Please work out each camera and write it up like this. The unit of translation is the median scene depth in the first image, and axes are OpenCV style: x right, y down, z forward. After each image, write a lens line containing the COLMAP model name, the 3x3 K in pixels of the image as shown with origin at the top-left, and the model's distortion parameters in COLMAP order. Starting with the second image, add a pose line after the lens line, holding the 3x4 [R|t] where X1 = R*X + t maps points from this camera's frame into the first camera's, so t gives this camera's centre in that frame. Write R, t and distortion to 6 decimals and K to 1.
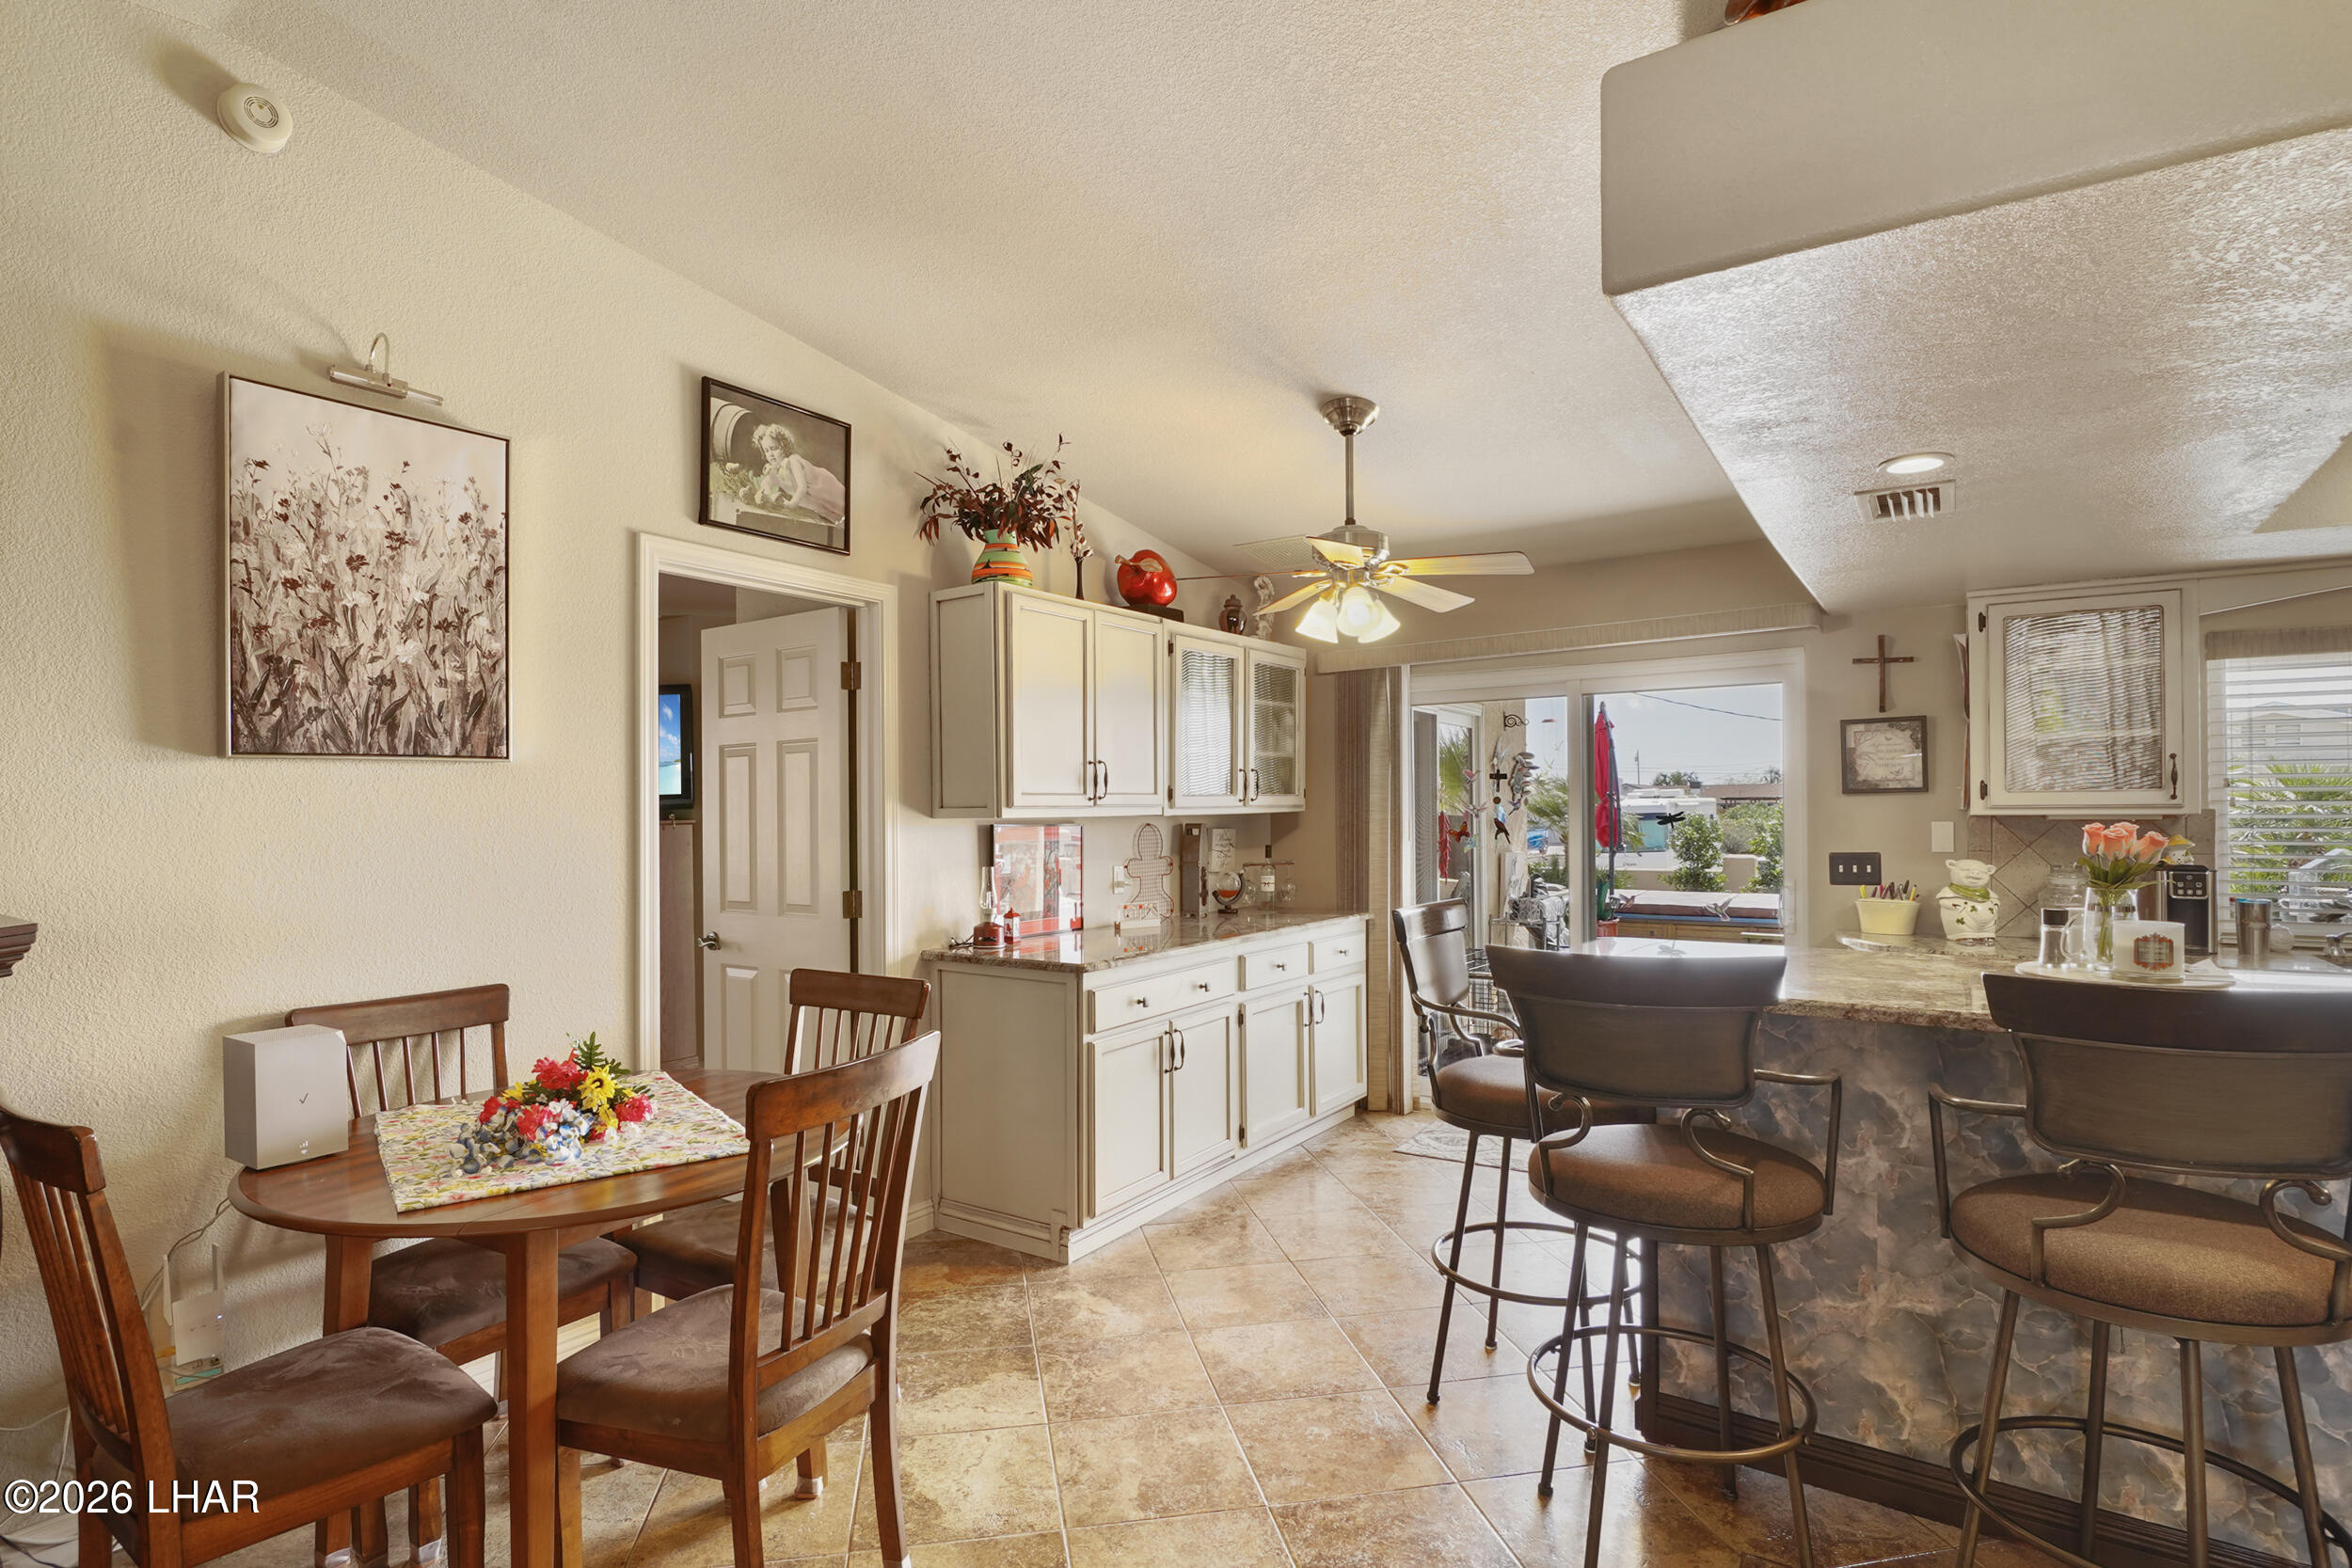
lens RADIAL K [[1154.0, 0, 1167.8], [0, 1154.0, 813.5], [0, 0, 1]] dist [-0.022723, -0.002373]
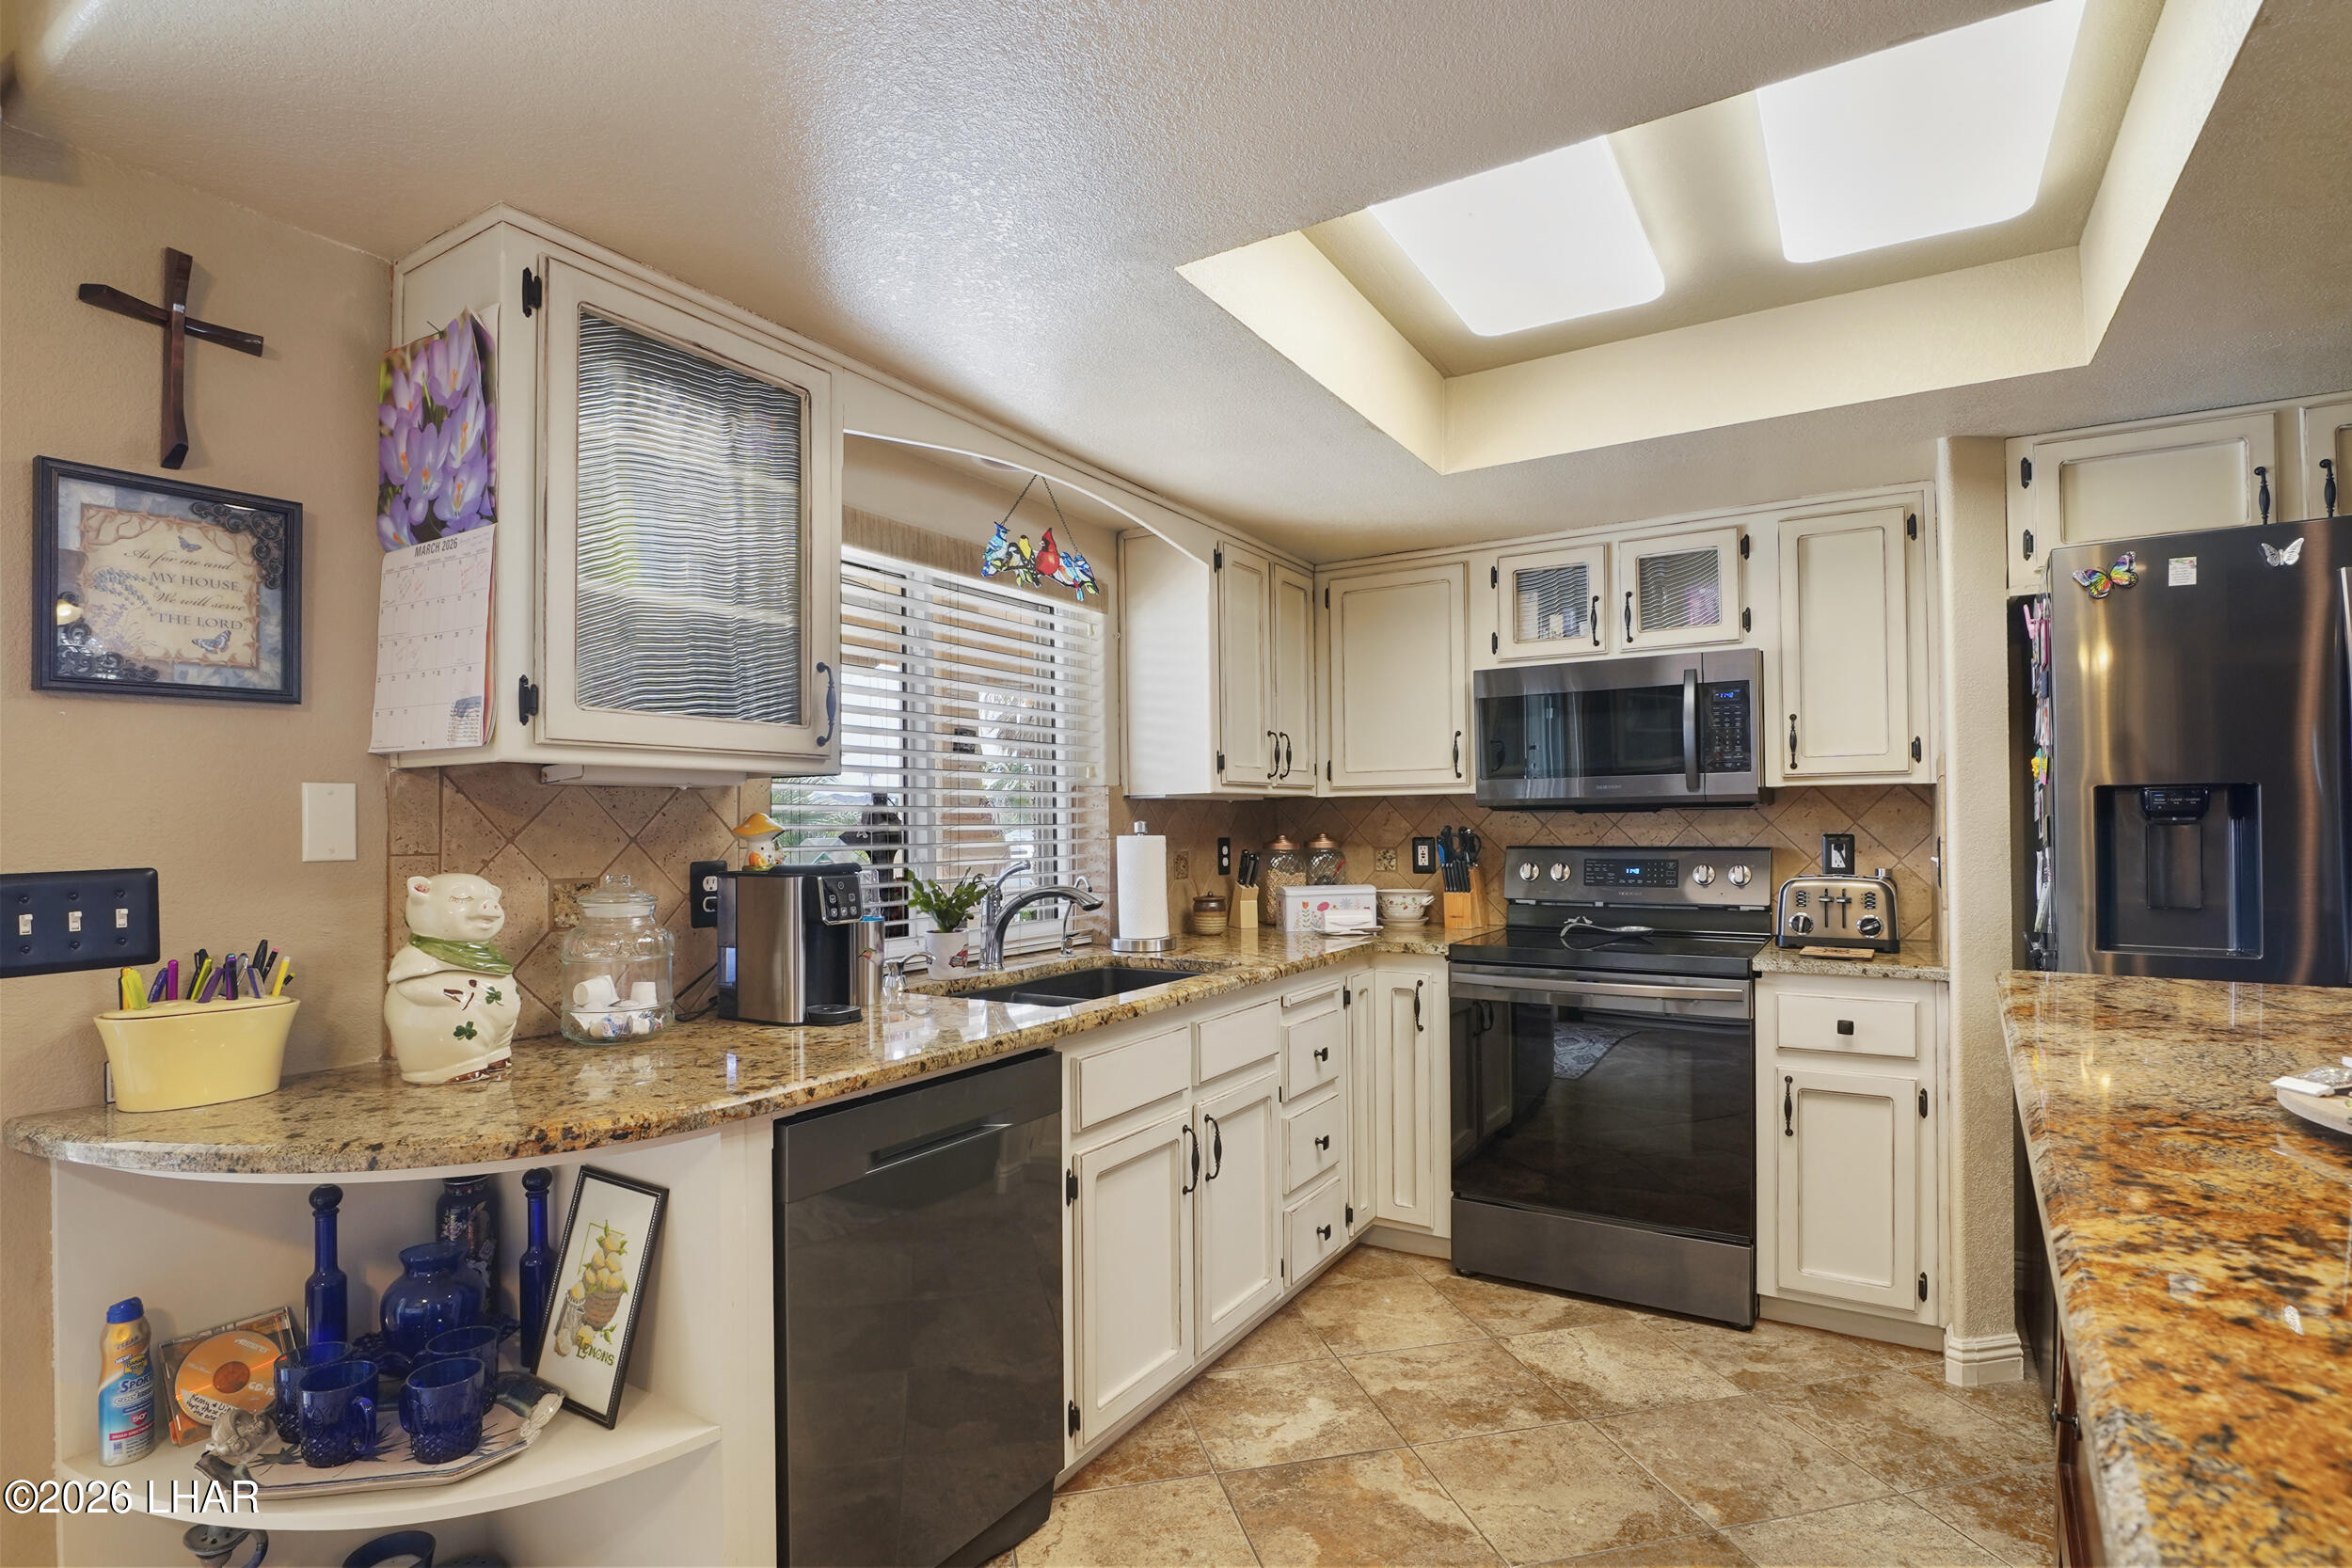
lens RADIAL K [[1154.0, 0, 1172.8], [0, 1154.0, 813.5], [0, 0, 1]] dist [-0.022723, -0.002373]
pose [[-0.049907, 0.016174, 0.998623, 0.307286], [0.007508, 0.999847, -0.015818, 0.029351], [-0.998726, 0.006709, -0.050021, 0.821822]]
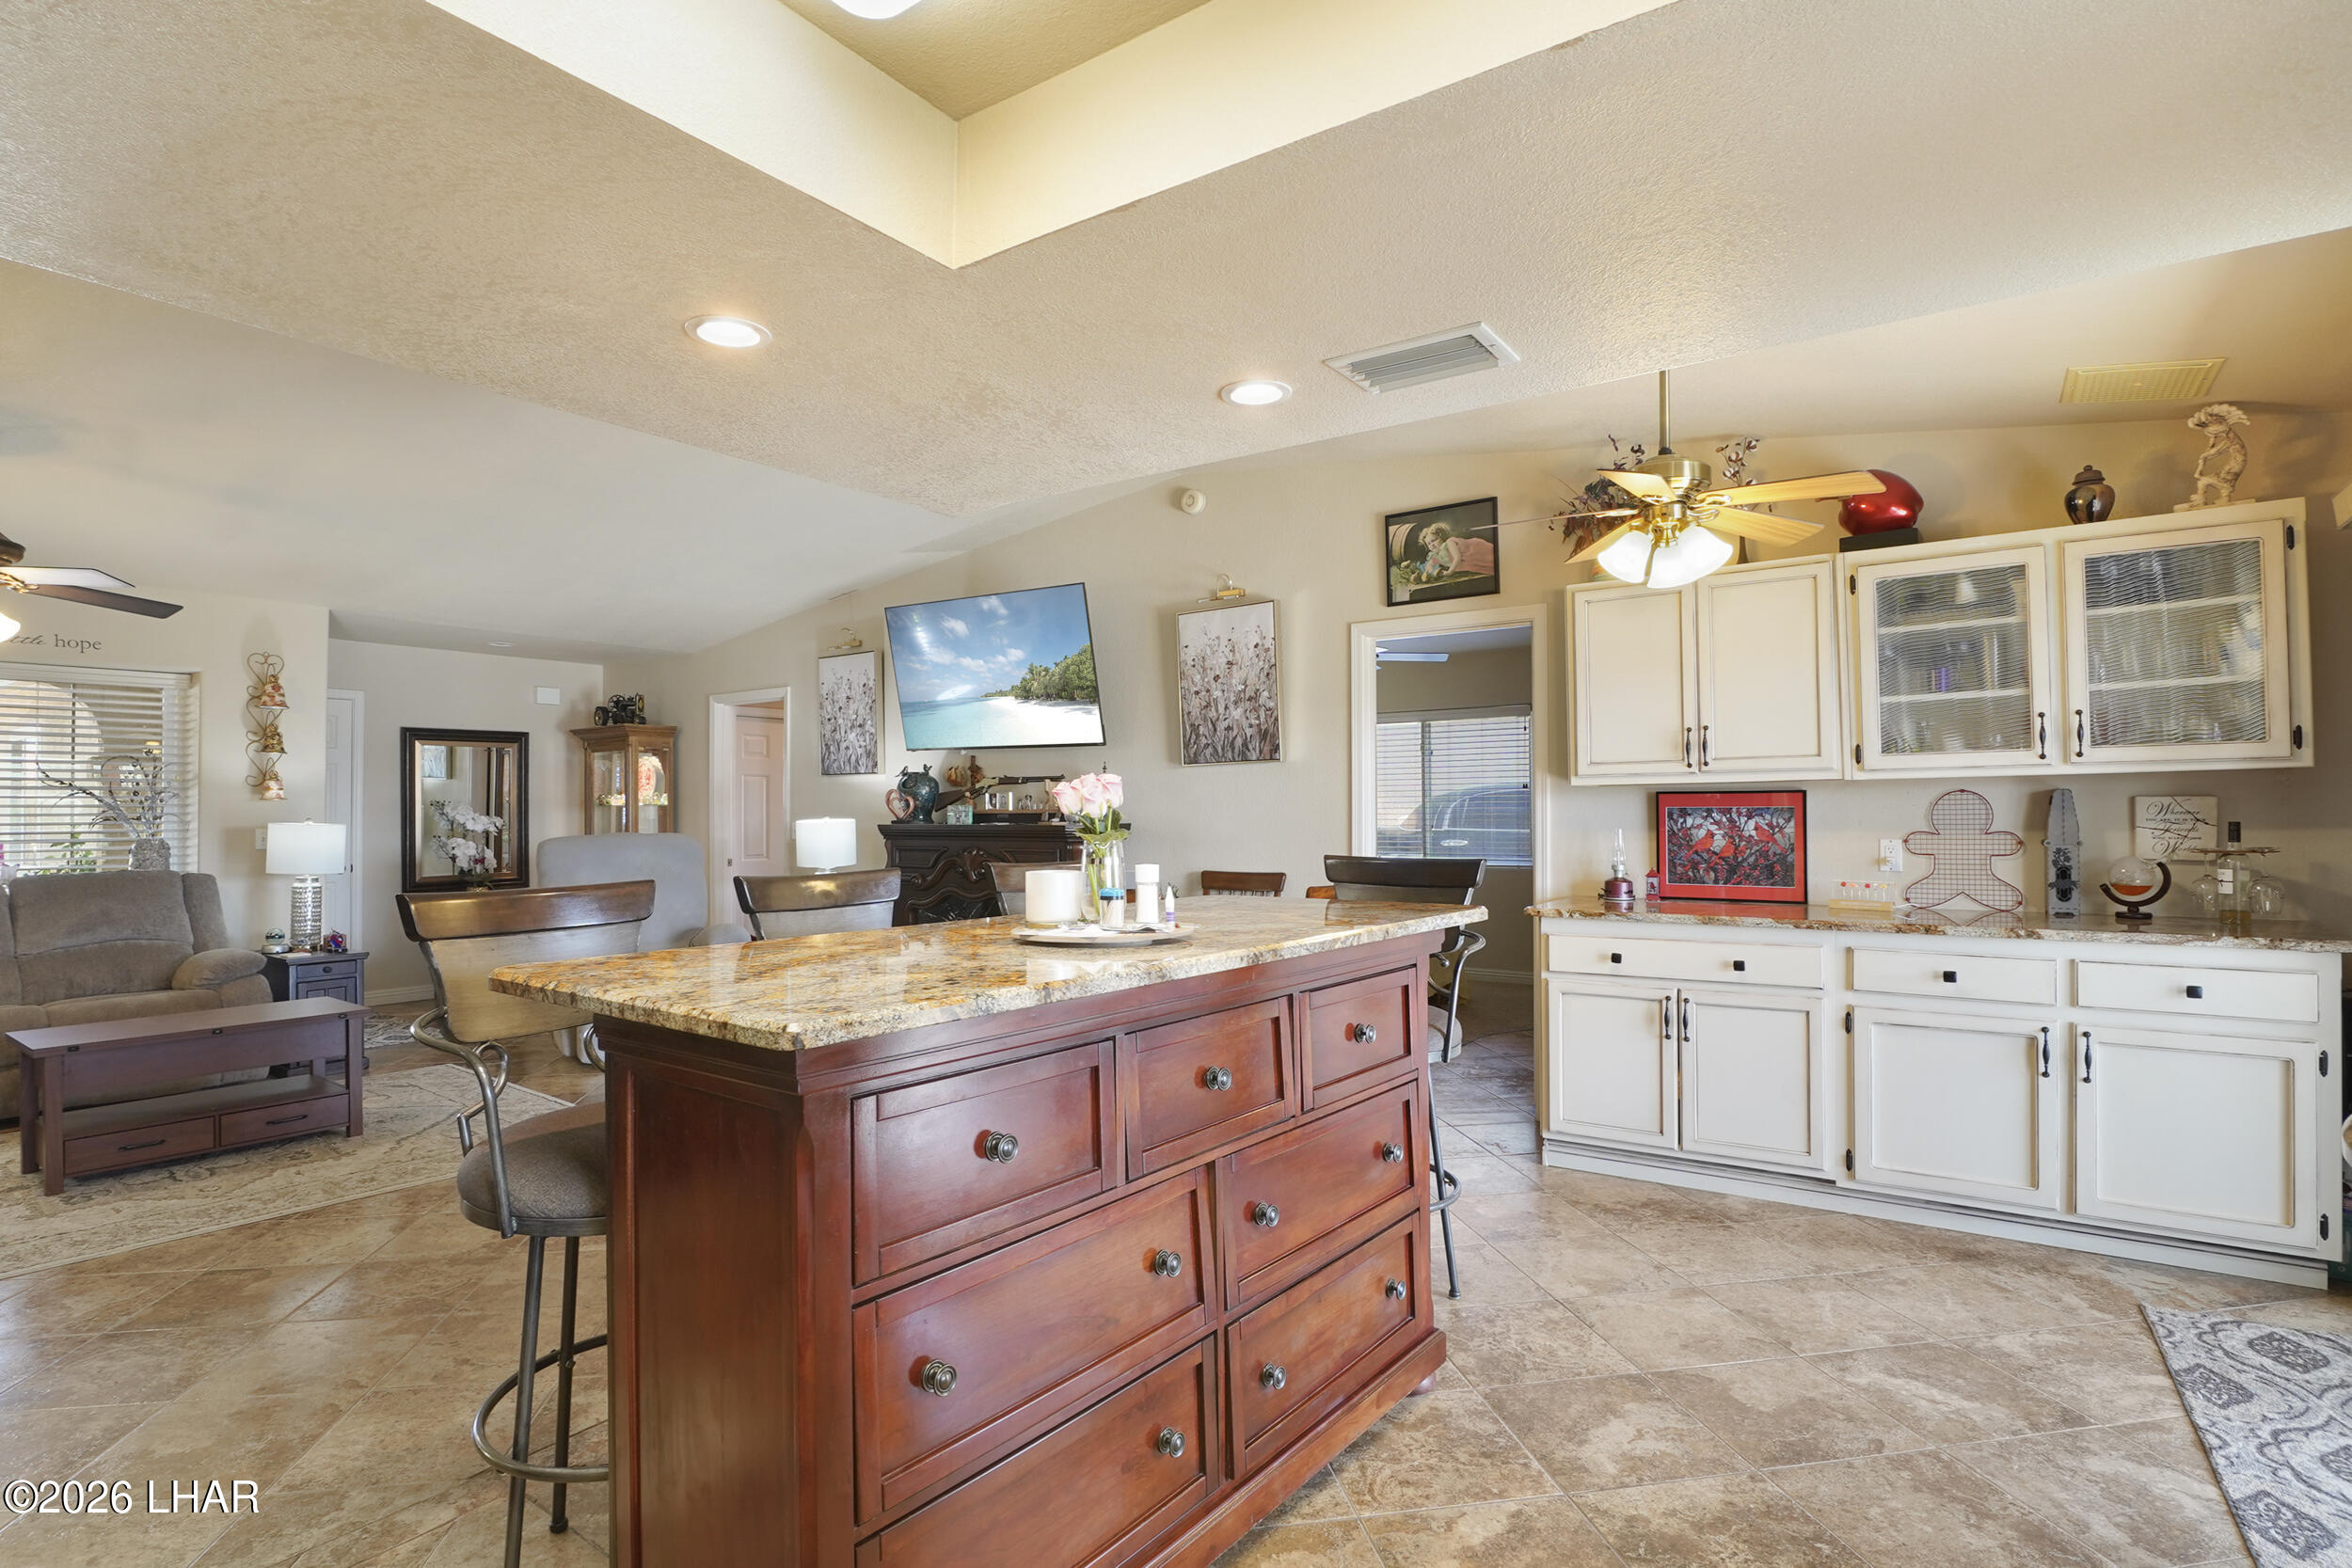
lens RADIAL K [[1154.0, 0, 1171.7], [0, 1154.0, 795.4], [0, 0, 1]] dist [-0.022723, -0.002373]
pose [[-0.011188, -0.008313, -0.999903, 1.042616], [0.005745, 0.999948, -0.008378, 0.021547], [0.999921, -0.005839, -0.011140, 0.610376]]
